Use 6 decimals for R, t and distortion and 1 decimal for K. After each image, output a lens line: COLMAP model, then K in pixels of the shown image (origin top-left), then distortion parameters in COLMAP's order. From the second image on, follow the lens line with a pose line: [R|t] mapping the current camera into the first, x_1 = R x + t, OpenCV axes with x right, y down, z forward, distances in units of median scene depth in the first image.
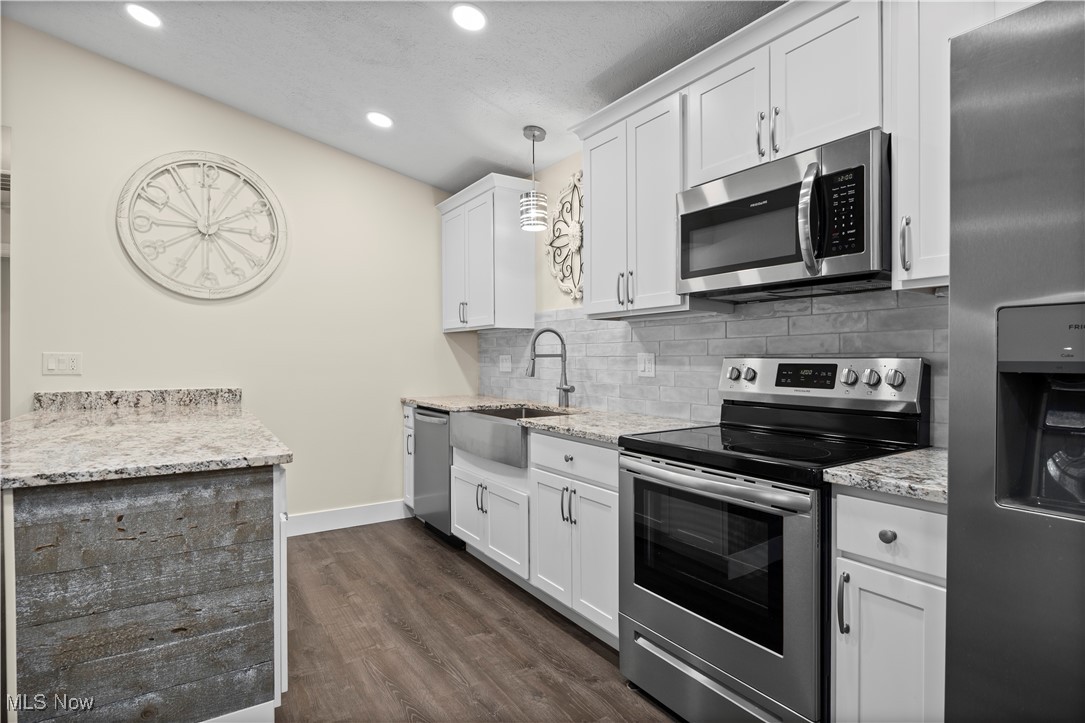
lens RADIAL K [[553.5, 0, 541.2], [0, 553.5, 357.2], [0, 0, 1]] dist [-0.010830, -0.000165]
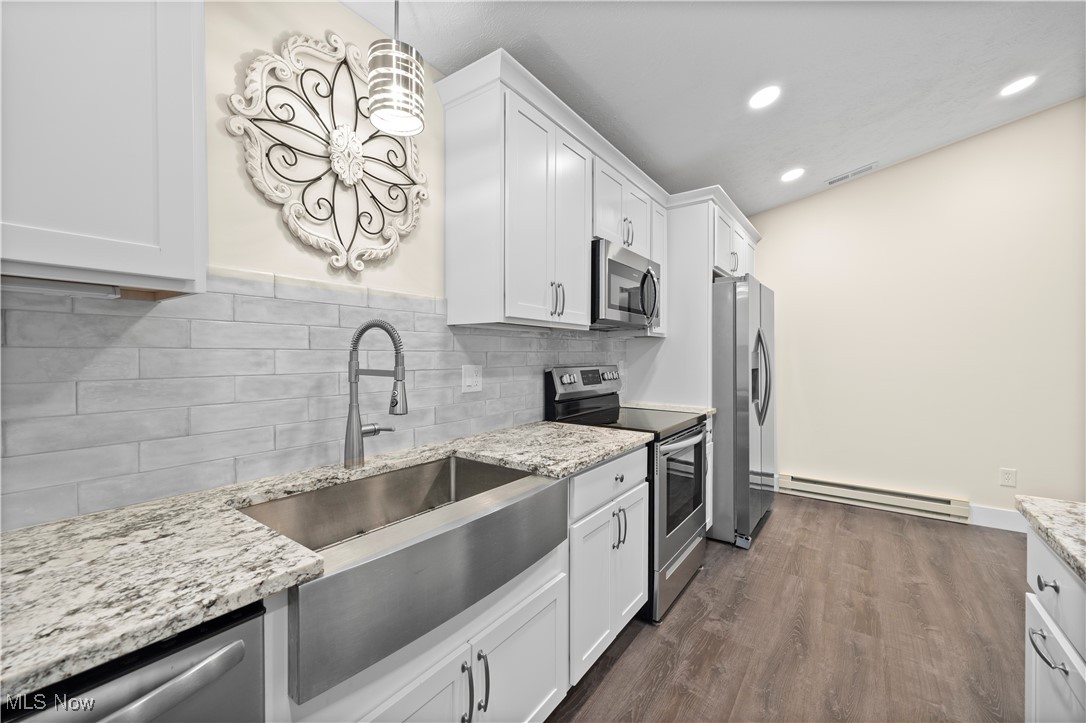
lens RADIAL K [[418.2, 0, 535.4], [0, 418.2, 364.7], [0, 0, 1]] dist [-0.002470, -0.000730]
pose [[-0.331132, -0.014926, 0.943466, -0.527951], [0.001512, 0.999865, 0.016350, -0.020856], [-0.943583, 0.006841, -0.331065, 1.270614]]
